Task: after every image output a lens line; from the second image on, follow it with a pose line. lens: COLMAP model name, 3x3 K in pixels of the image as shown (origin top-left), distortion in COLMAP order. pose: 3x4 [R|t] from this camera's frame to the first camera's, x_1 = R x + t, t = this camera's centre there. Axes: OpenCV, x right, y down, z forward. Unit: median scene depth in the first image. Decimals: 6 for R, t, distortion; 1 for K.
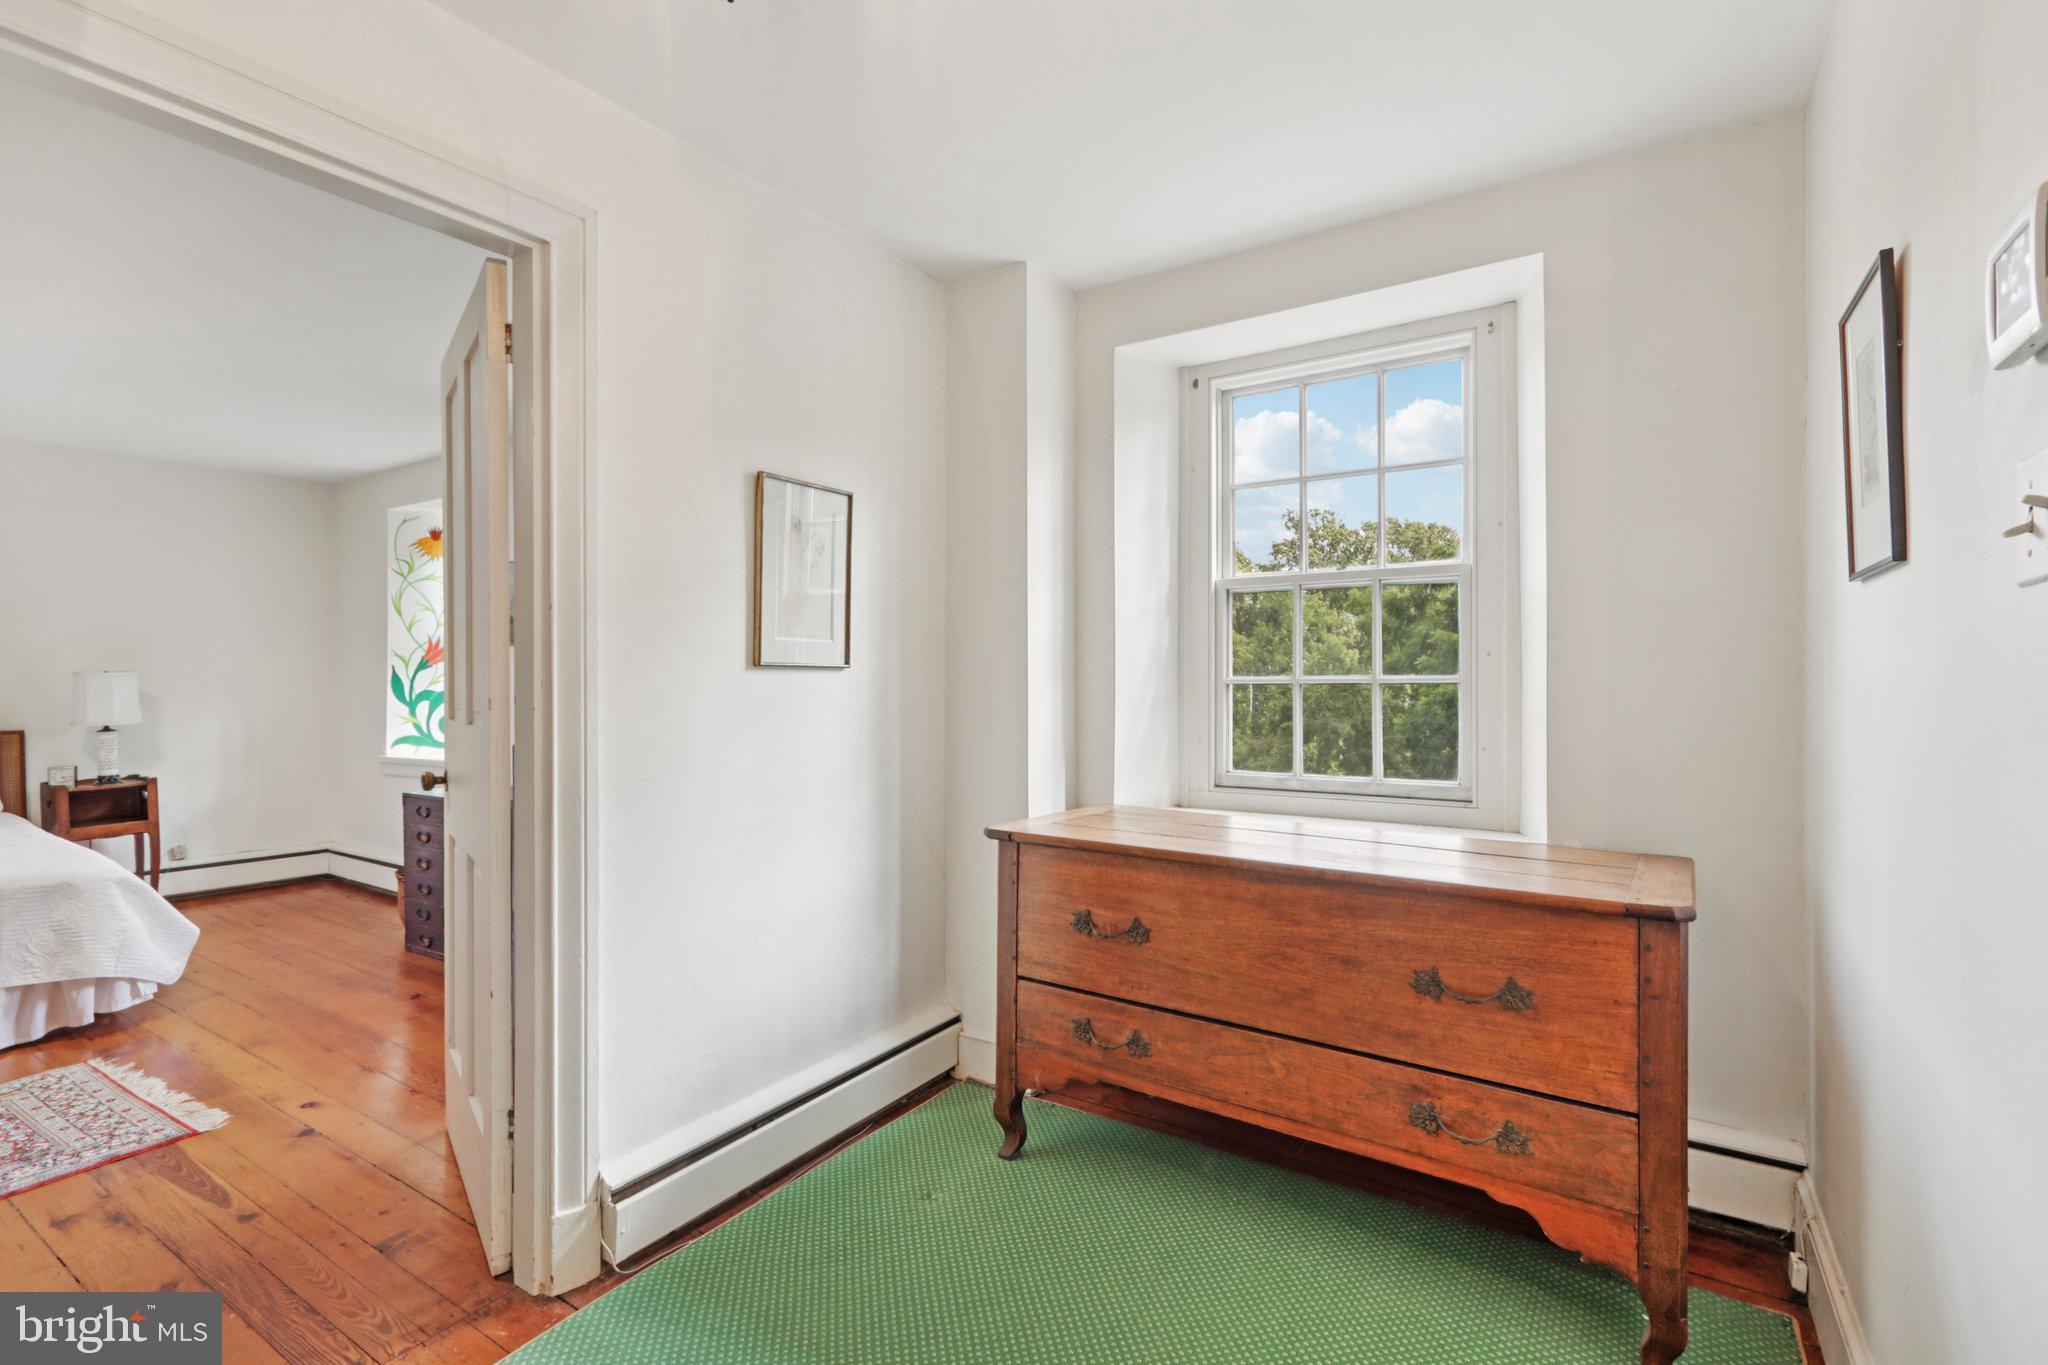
lens RADIAL K [[956.4, 0, 1054.8], [0, 956.4, 655.1], [0, 0, 1]] dist [-0.004096, -0.000703]
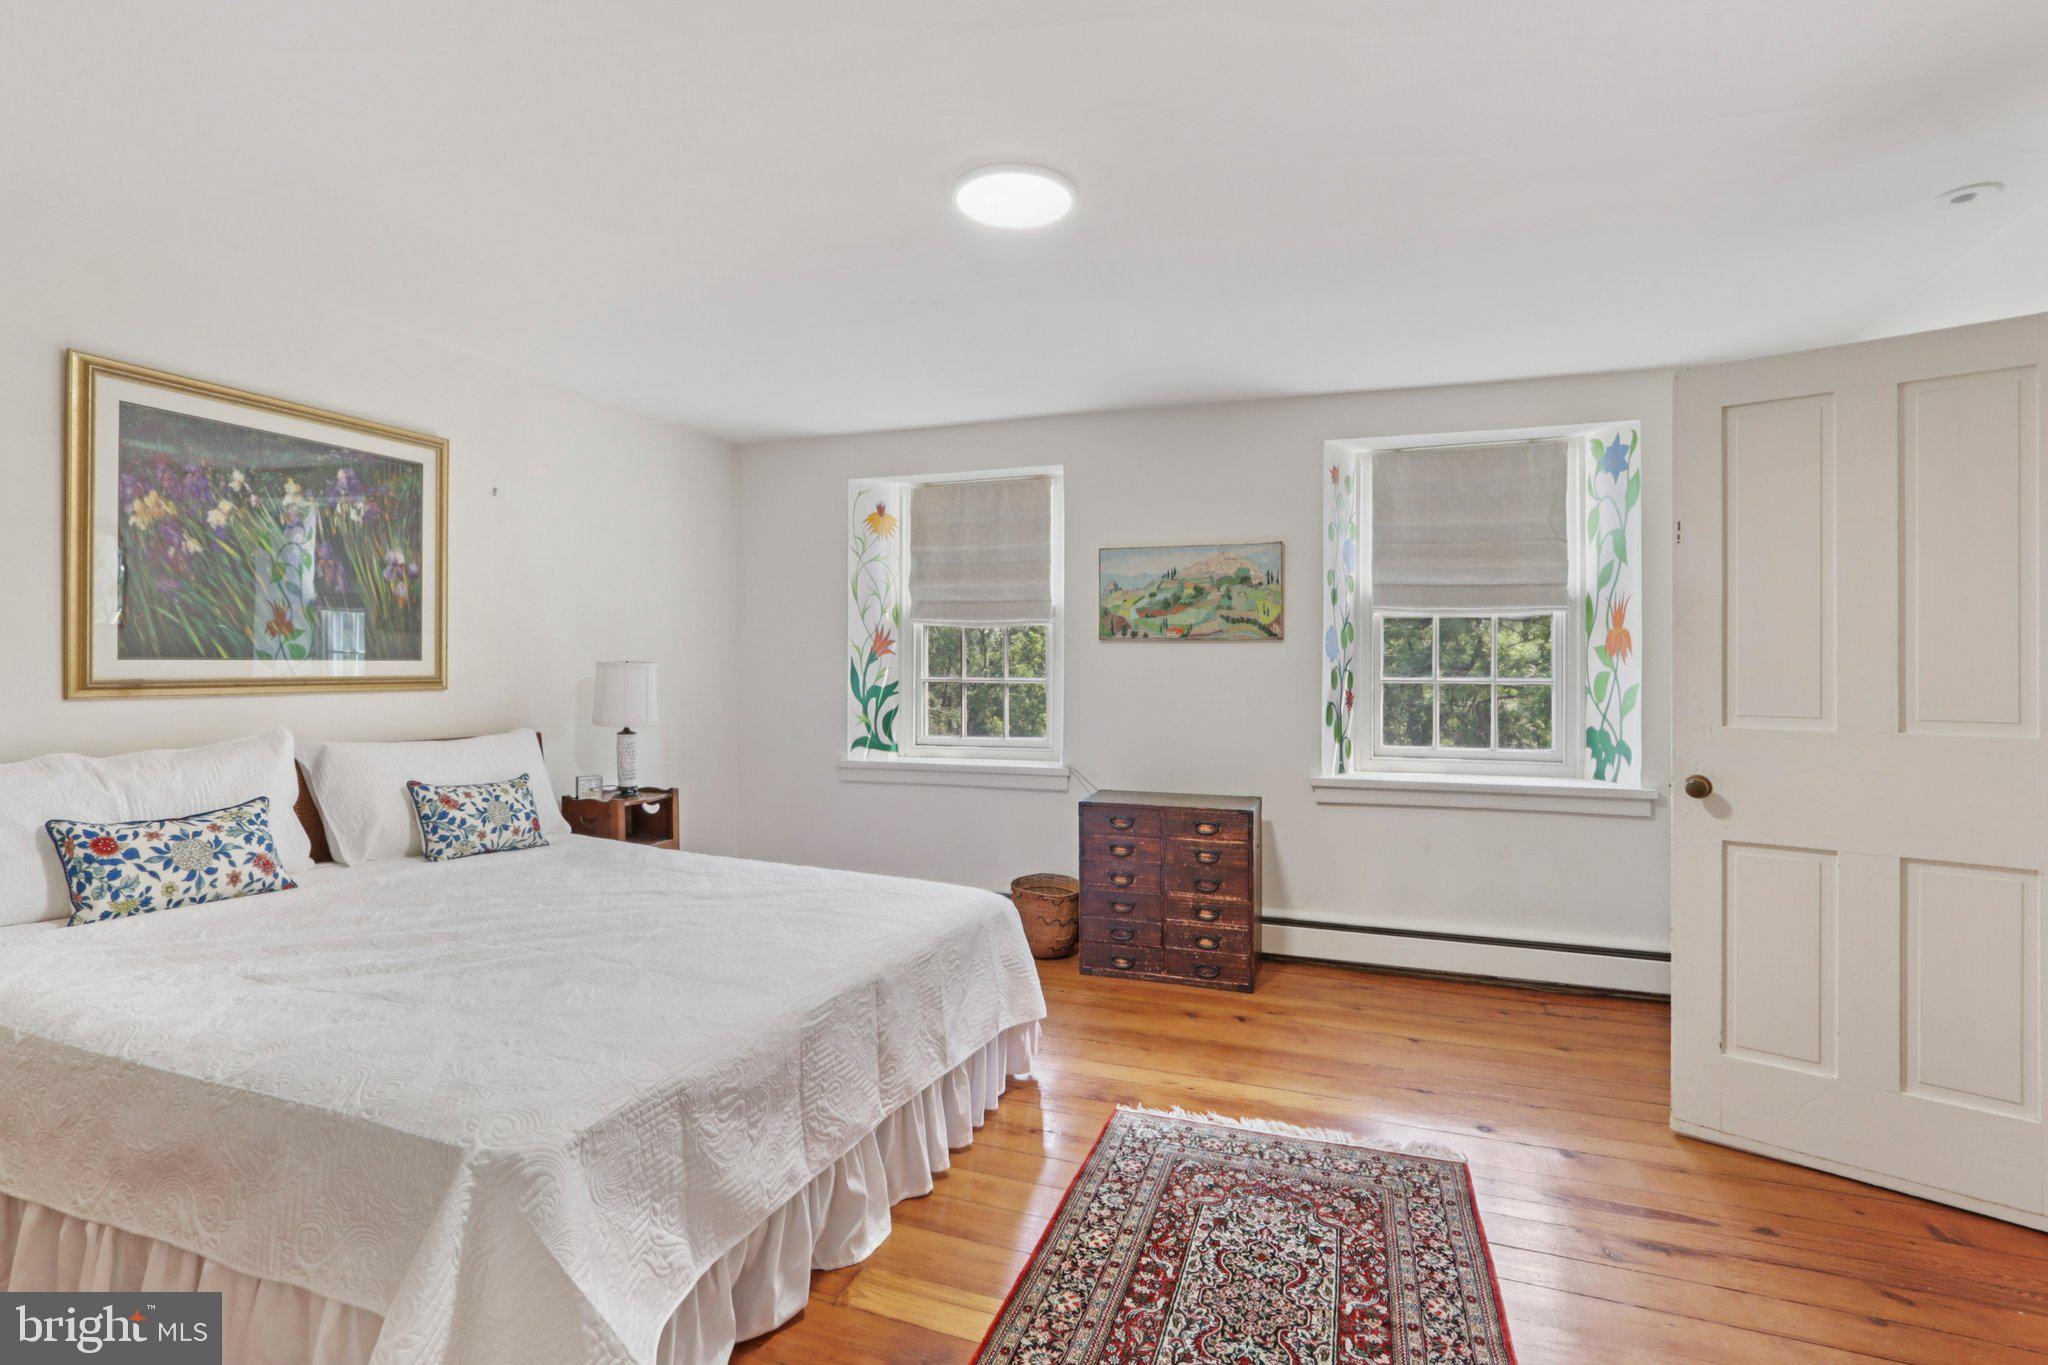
lens RADIAL K [[956.4, 0, 1050.2], [0, 956.4, 677.7], [0, 0, 1]] dist [-0.004096, -0.000703]
pose [[0.973698, 0.005088, 0.227785, -0.708294], [-0.009588, 0.999780, 0.018653, 0.011516], [-0.227640, -0.020346, 0.973533, 0.100070]]
